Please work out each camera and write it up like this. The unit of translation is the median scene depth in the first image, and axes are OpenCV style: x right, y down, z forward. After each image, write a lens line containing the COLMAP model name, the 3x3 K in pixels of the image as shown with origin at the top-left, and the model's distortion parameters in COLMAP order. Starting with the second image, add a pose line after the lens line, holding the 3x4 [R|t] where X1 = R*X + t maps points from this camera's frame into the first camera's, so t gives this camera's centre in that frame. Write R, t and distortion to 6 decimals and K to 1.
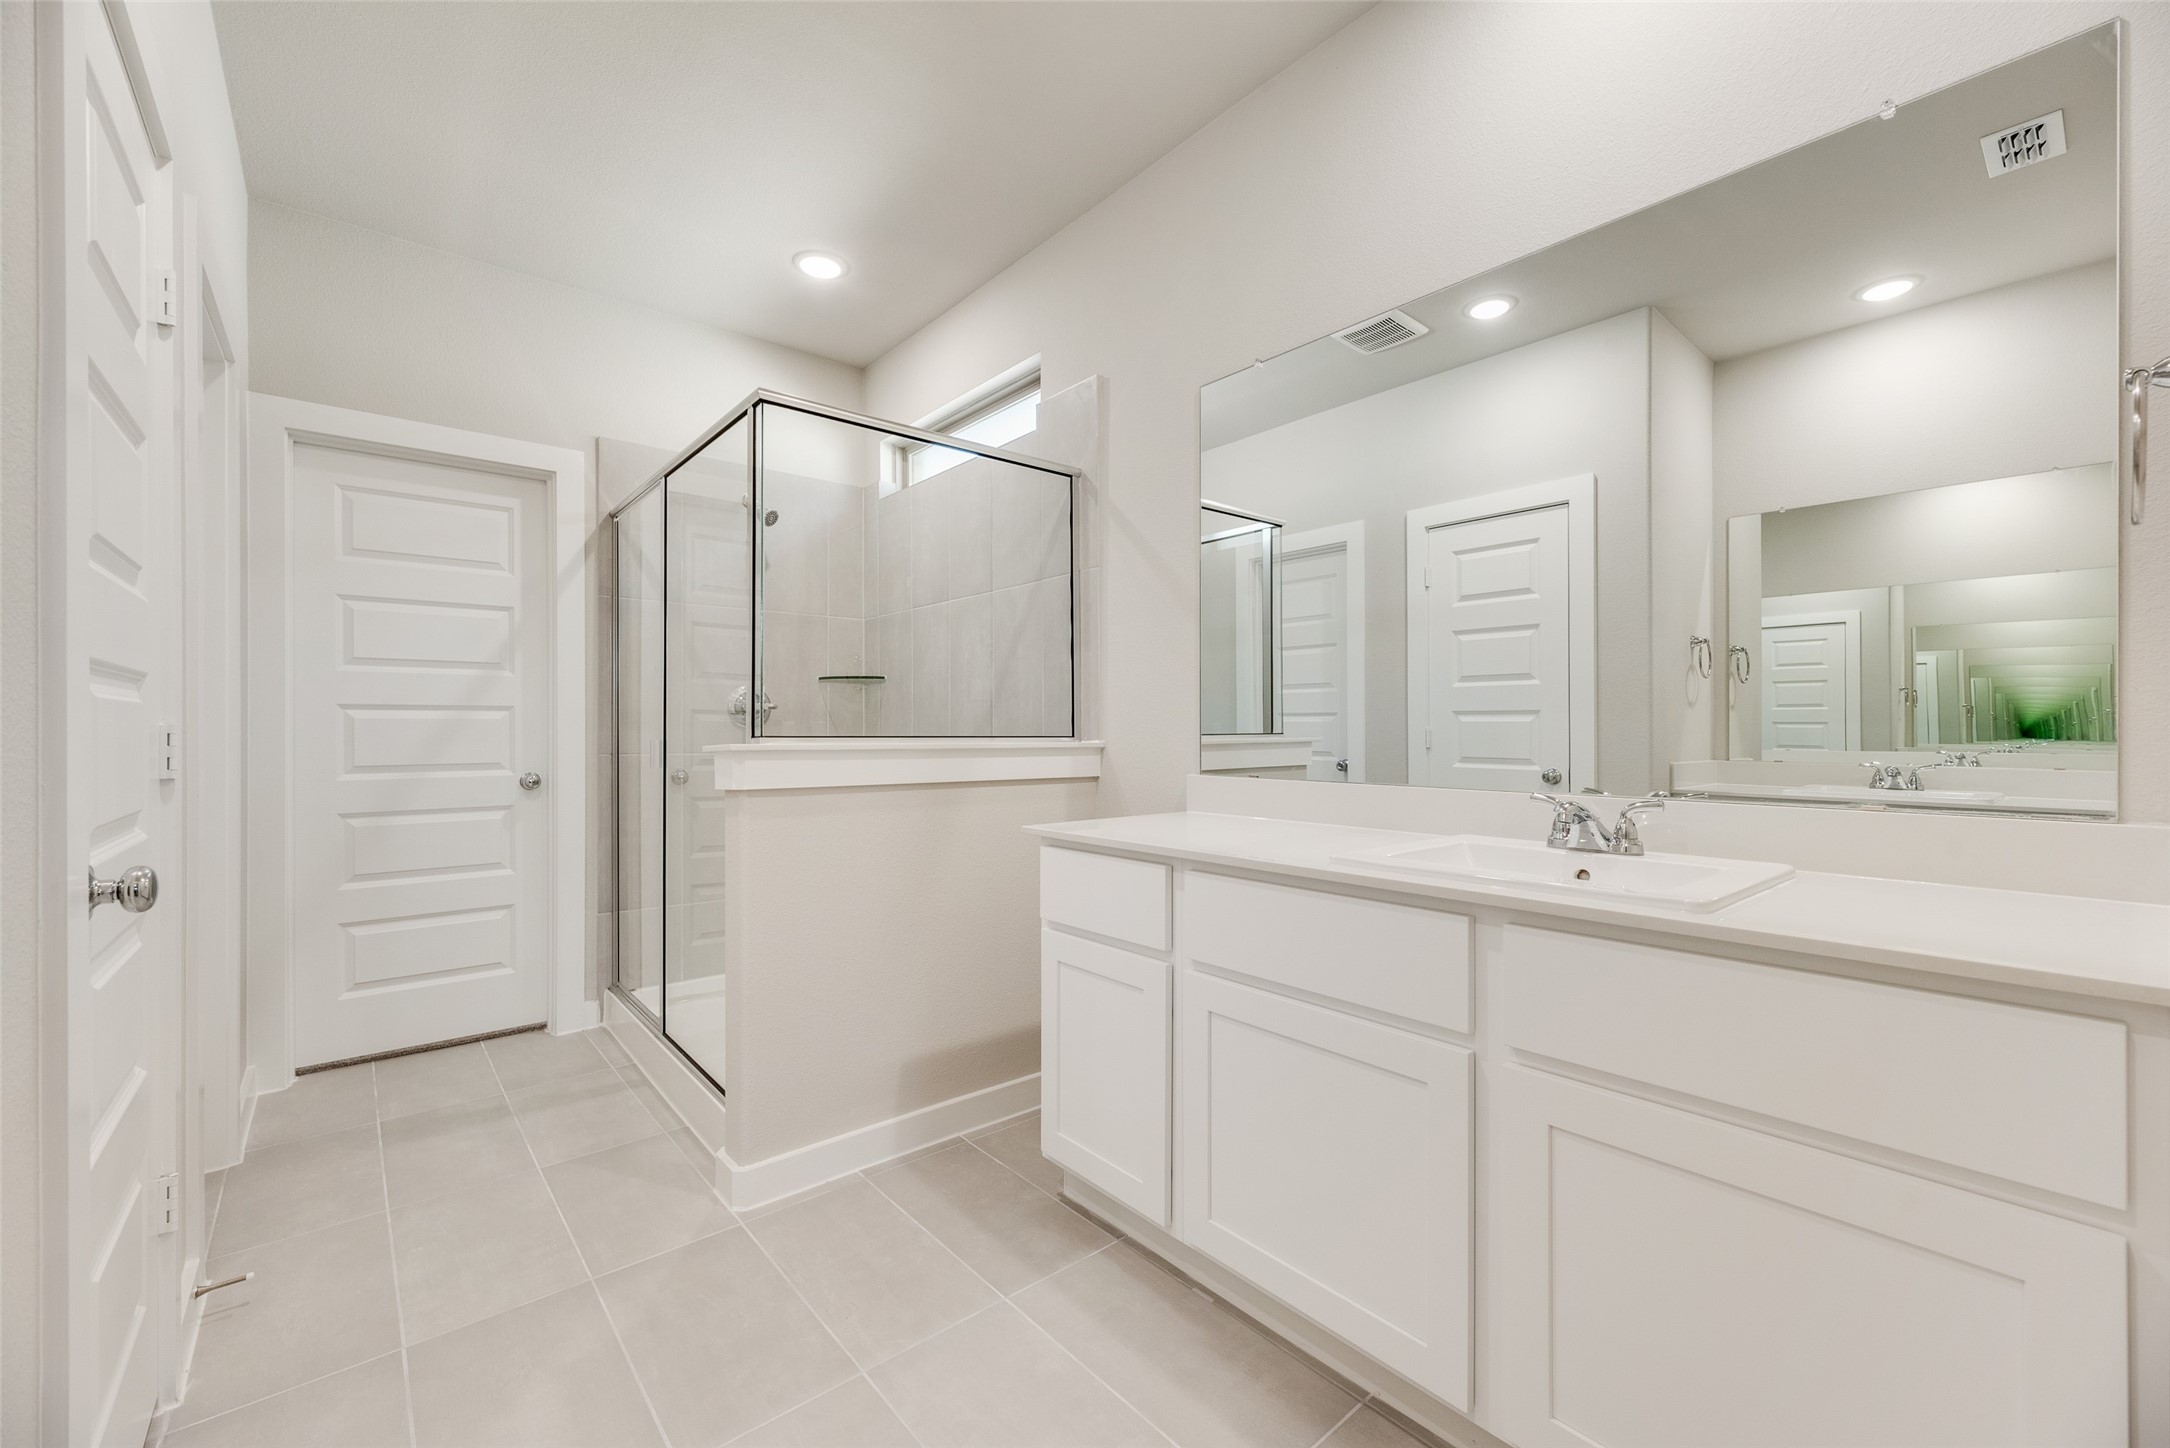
lens RADIAL K [[871.6, 0, 1085.0], [0, 871.6, 724.0], [0, 0, 1]] dist [0.001088, 0.000115]
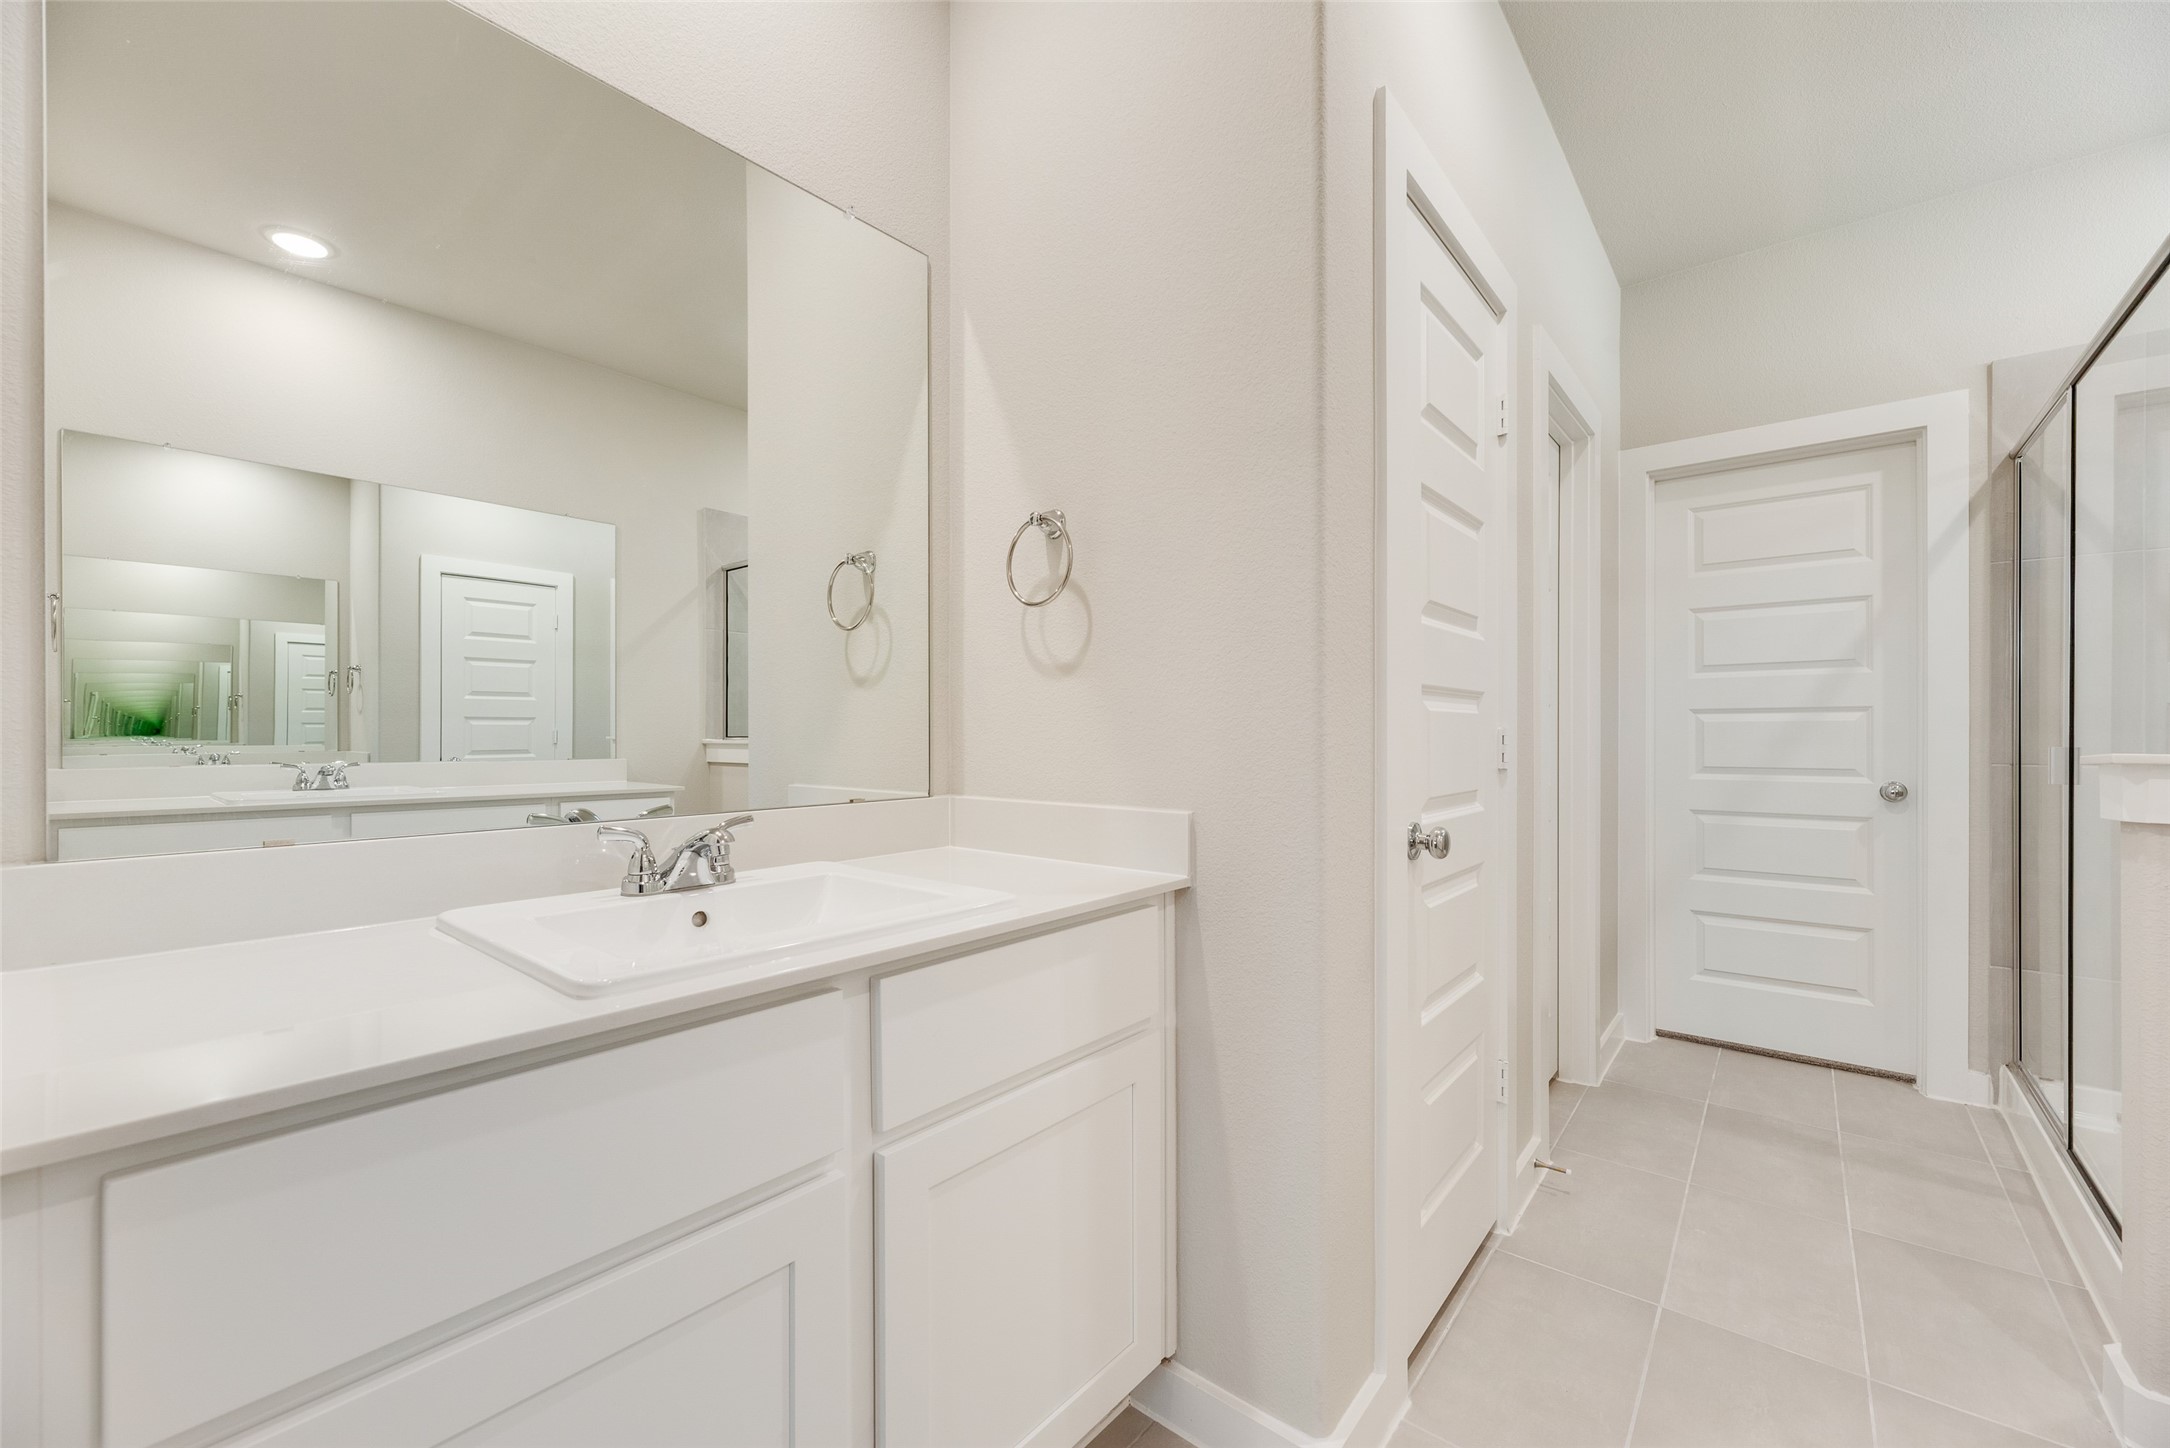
lens RADIAL K [[867.2, 0, 1087.5], [0, 867.2, 727.0], [0, 0, 1]] dist [-0.001543, -0.000447]
pose [[0.175956, -0.006429, -0.984377, 0.078650], [0.006208, 0.999966, -0.005421, 0.000532], [0.984379, -0.005157, 0.175990, 0.061951]]
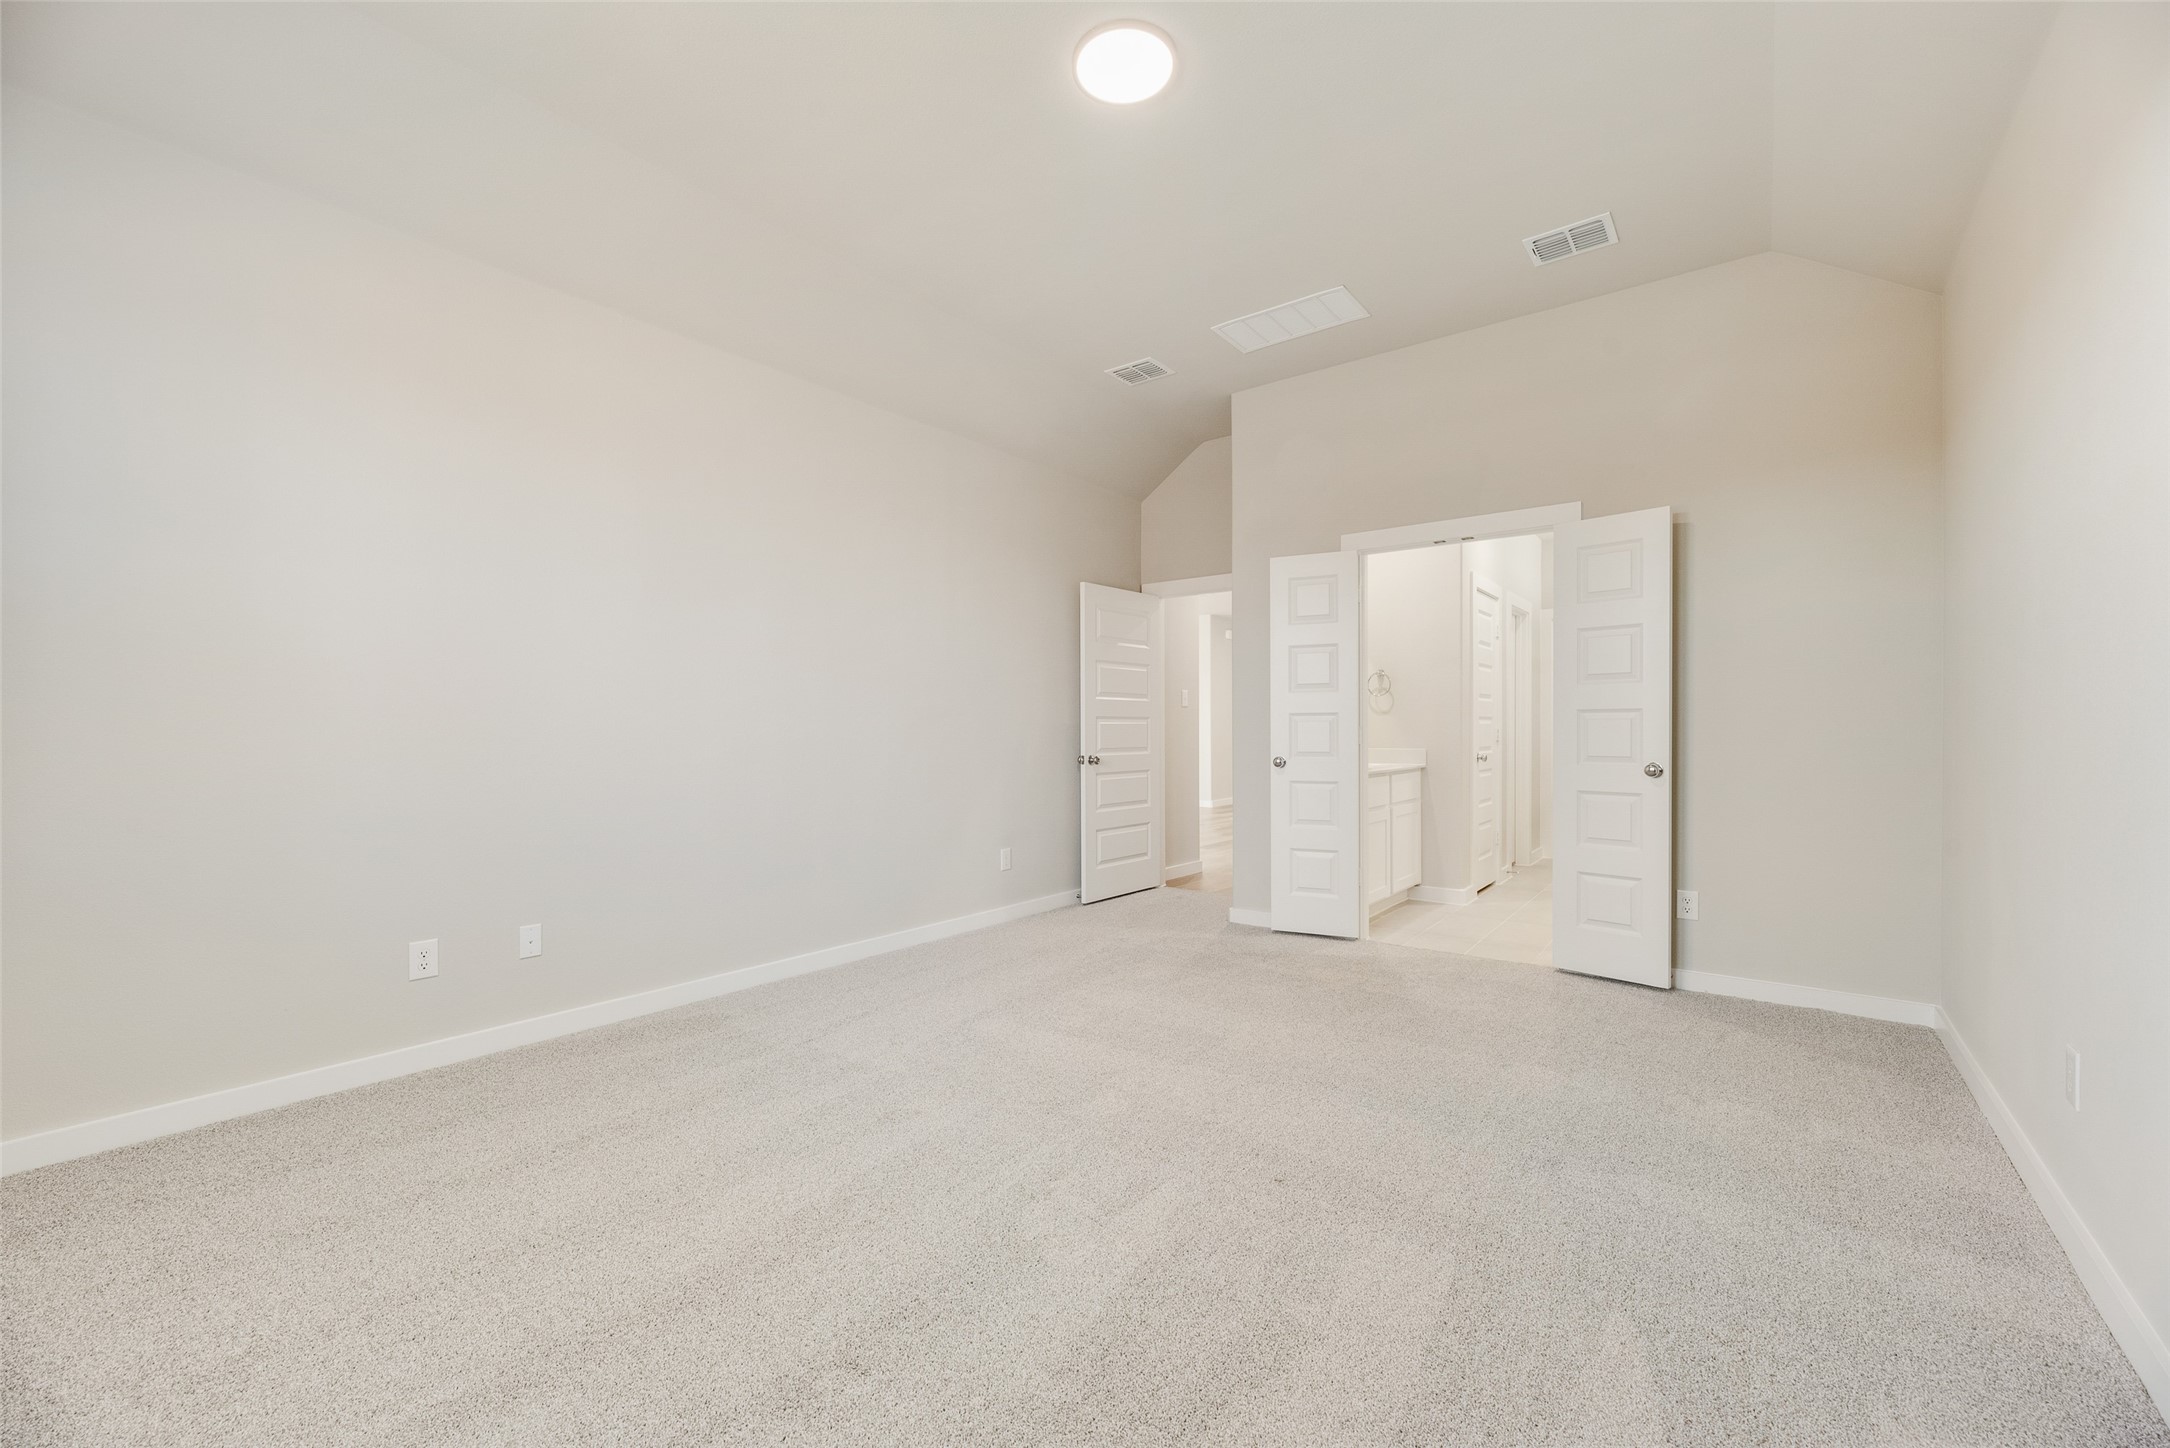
lens RADIAL K [[867.2, 0, 1087.5], [0, 867.2, 727.0], [0, 0, 1]] dist [-0.001543, -0.000447]
pose [[0.211540, -0.004597, -0.977359, 1.298697], [0.007372, 0.999968, -0.003108, -0.003910], [0.977342, -0.006547, 0.211567, -0.904332]]
